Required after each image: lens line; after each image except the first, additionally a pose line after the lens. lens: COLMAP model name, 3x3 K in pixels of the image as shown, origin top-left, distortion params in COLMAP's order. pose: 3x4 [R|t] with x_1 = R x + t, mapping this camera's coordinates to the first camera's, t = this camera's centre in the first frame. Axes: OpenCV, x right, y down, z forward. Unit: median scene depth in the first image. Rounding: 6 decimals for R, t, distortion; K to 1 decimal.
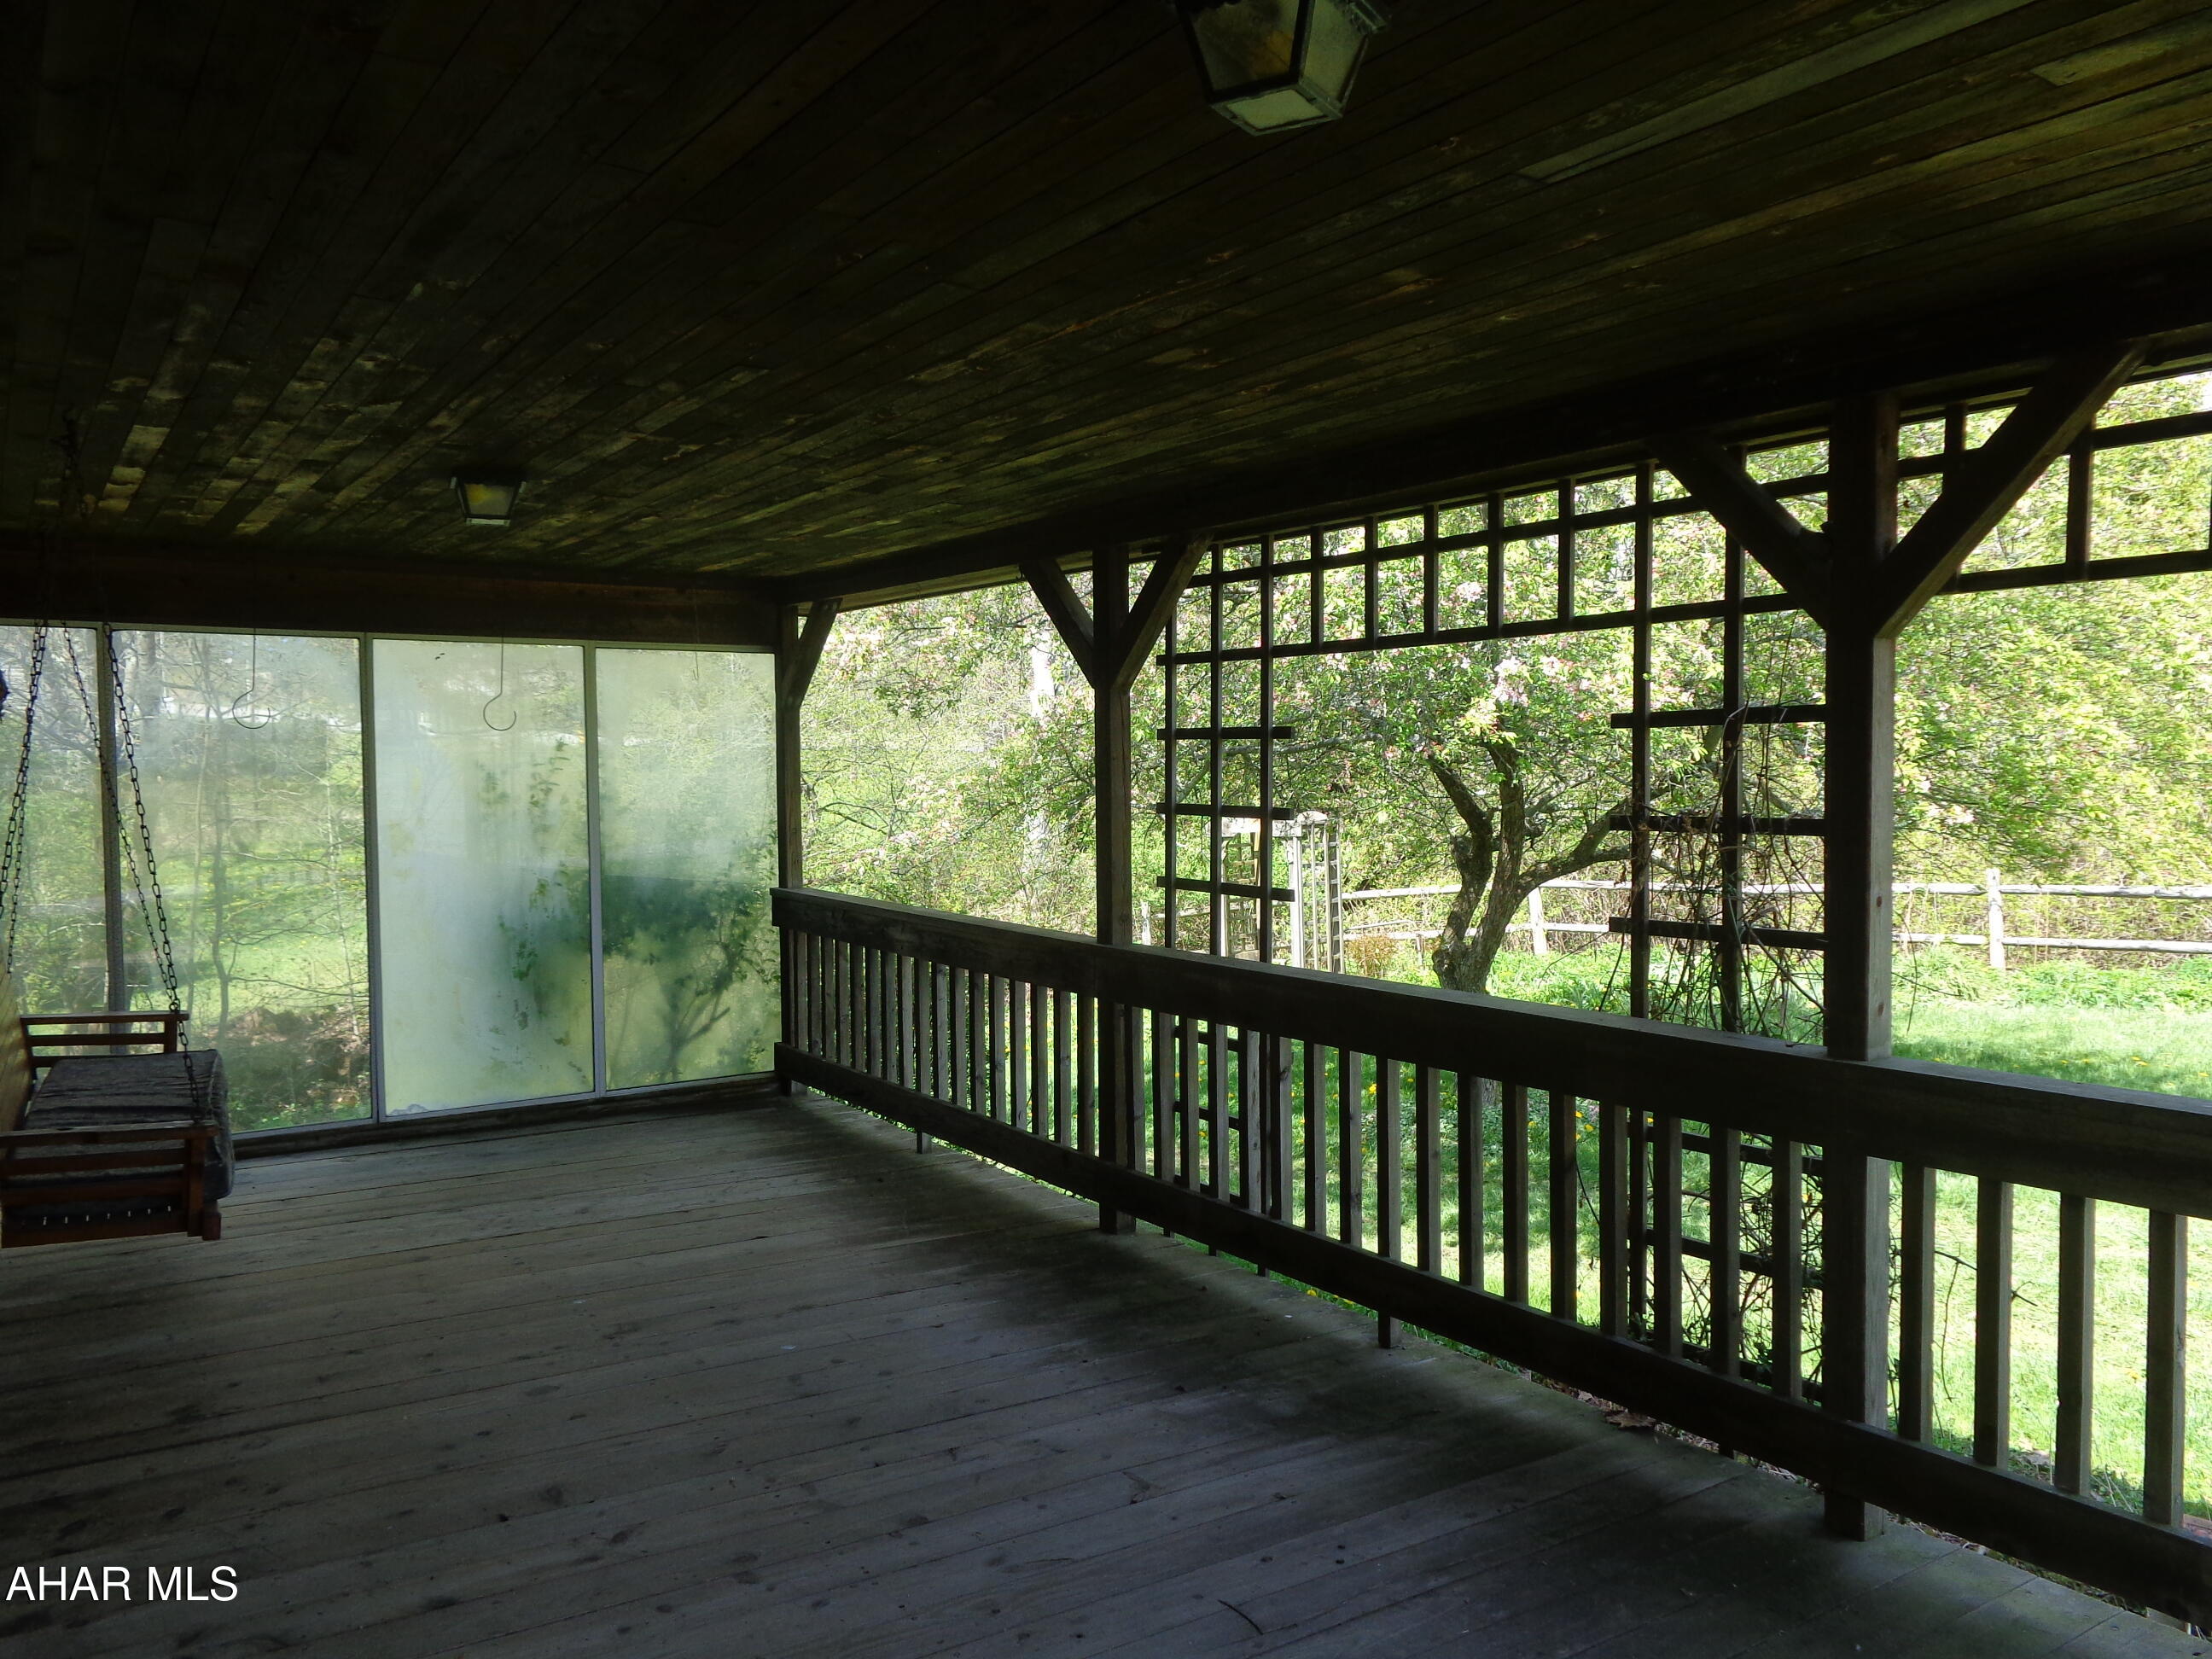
lens RADIAL K [[1680.0, 0, 1099.7], [0, 1680.0, 835.5], [0, 0, 1]] dist [0.012461, 0.000368]
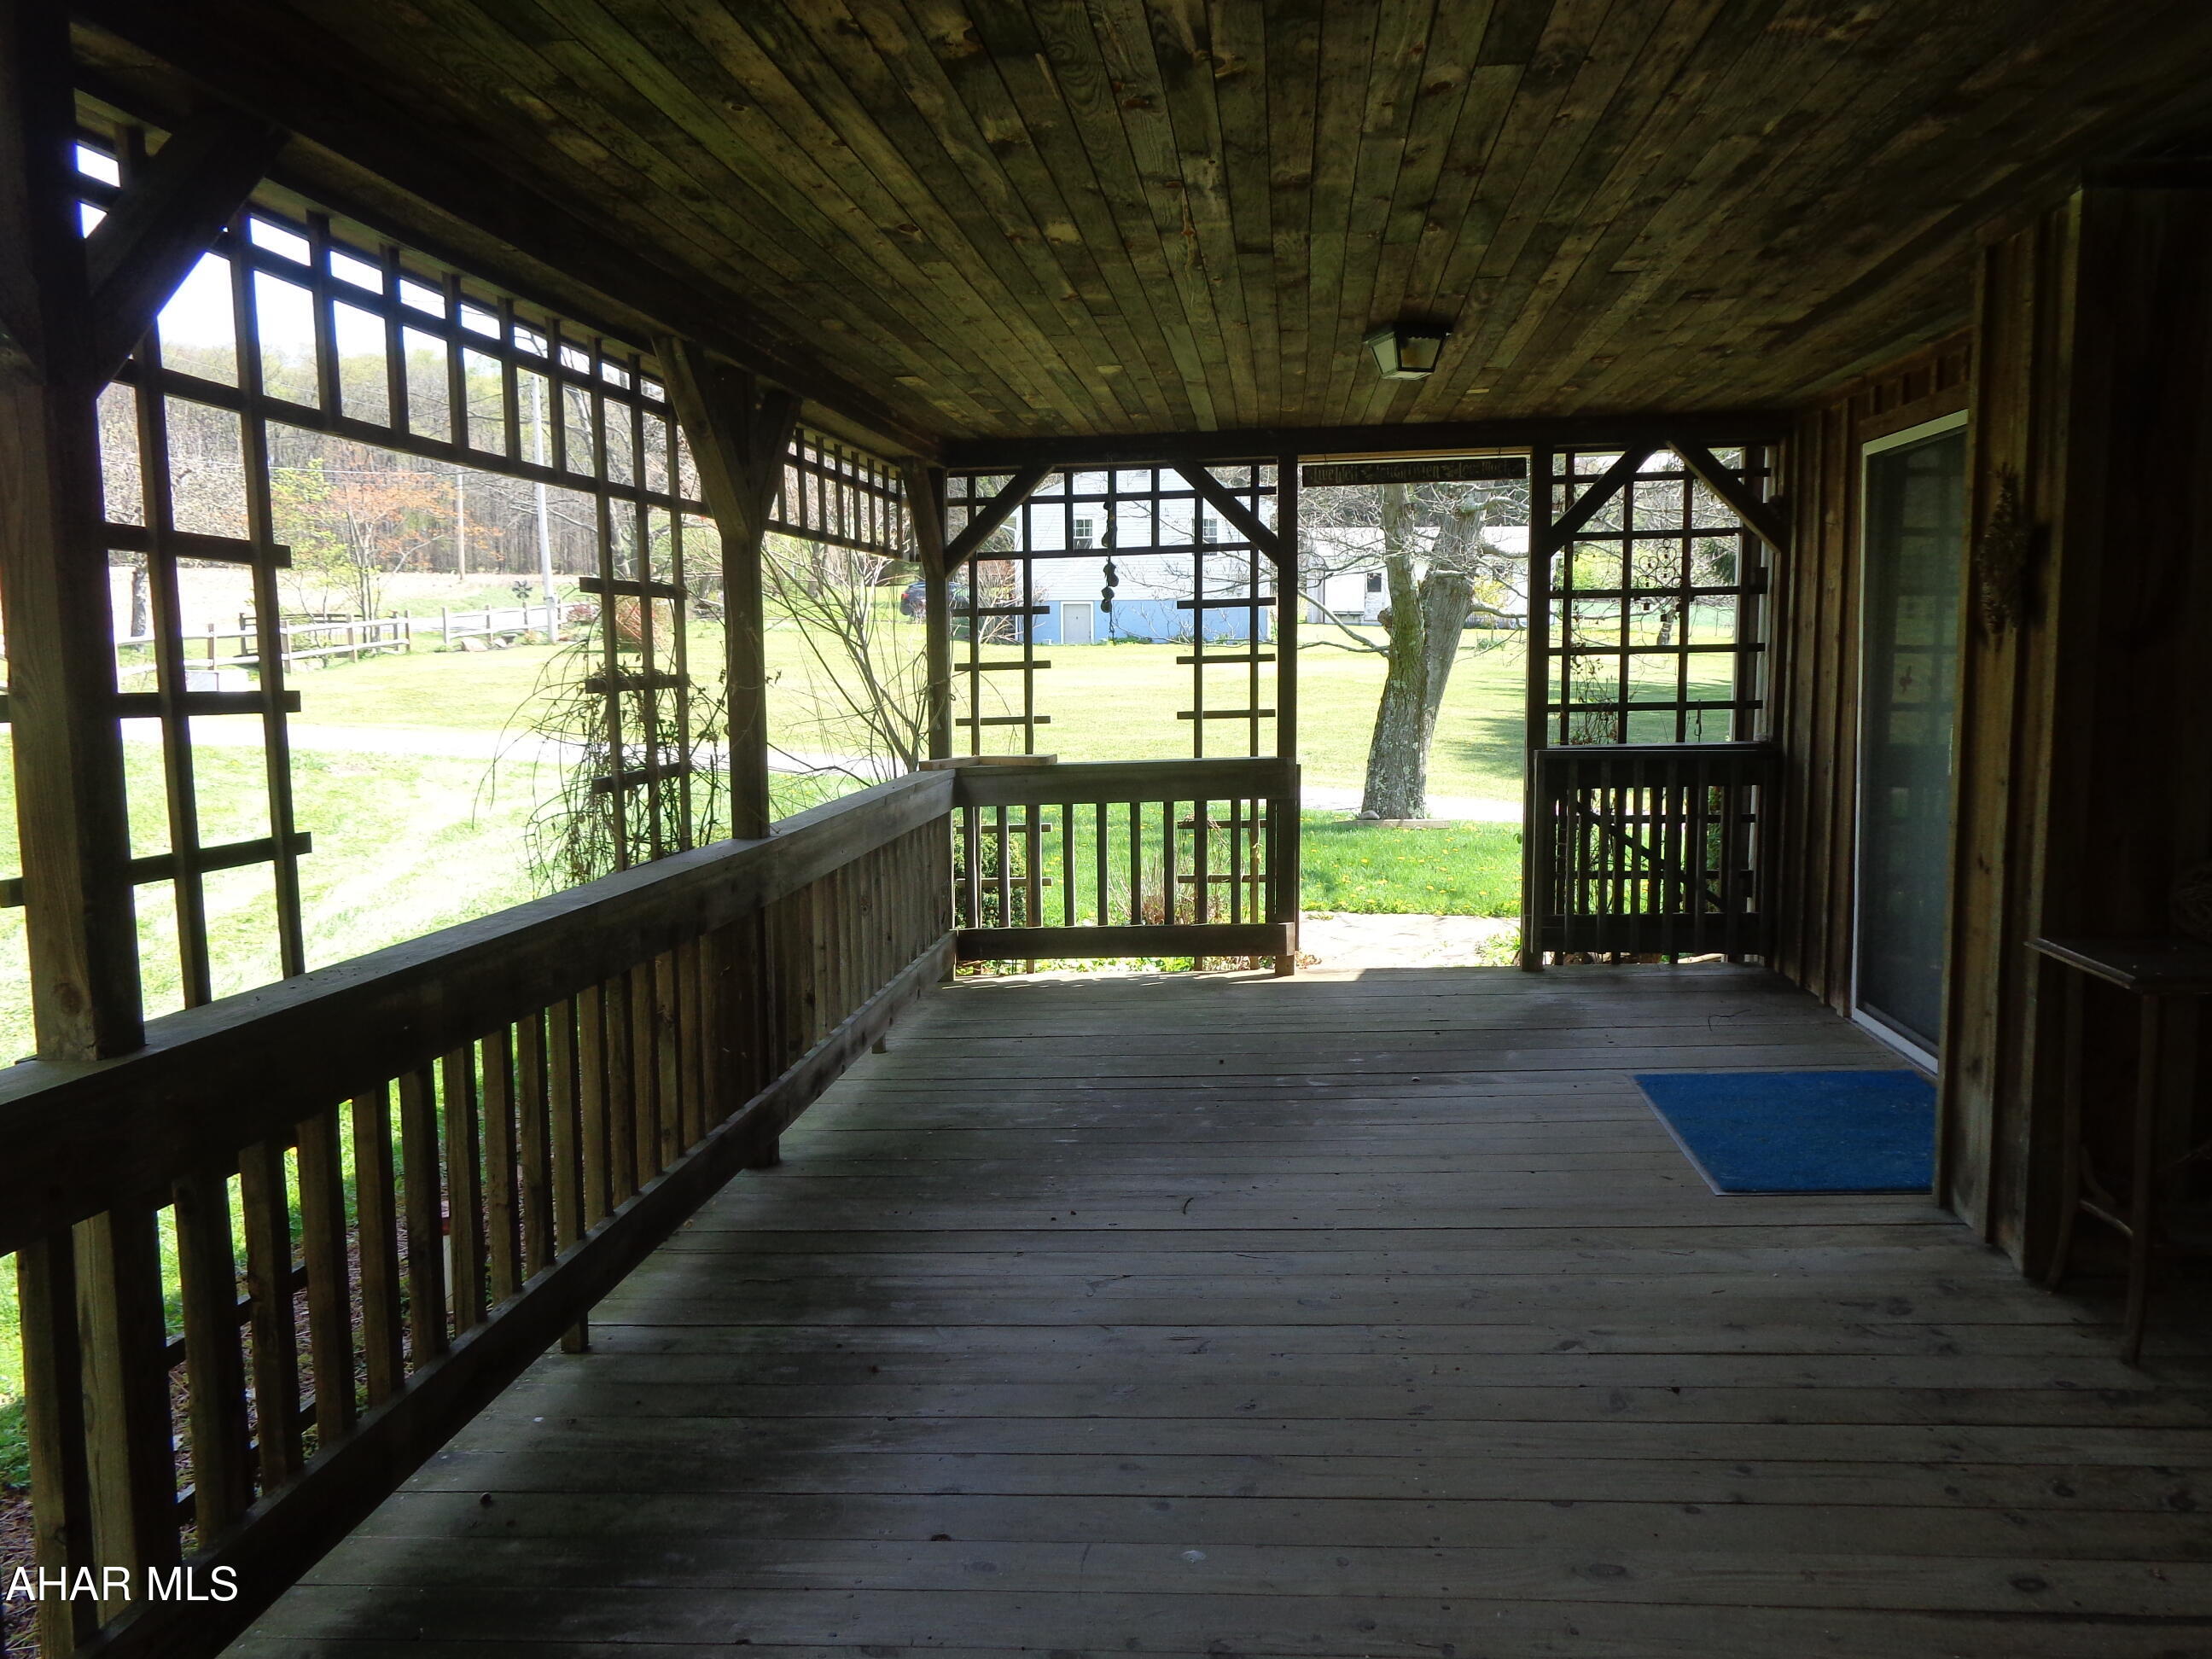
lens RADIAL K [[1680.0, 0, 1100.0], [0, 1680.0, 830.7], [0, 0, 1]] dist [0.012461, 0.000368]
pose [[-0.767782, -0.048830, 0.638848, -0.583411], [0.040475, 0.991404, 0.124421, -0.036960], [-0.639432, 0.121385, -0.759205, 1.582915]]
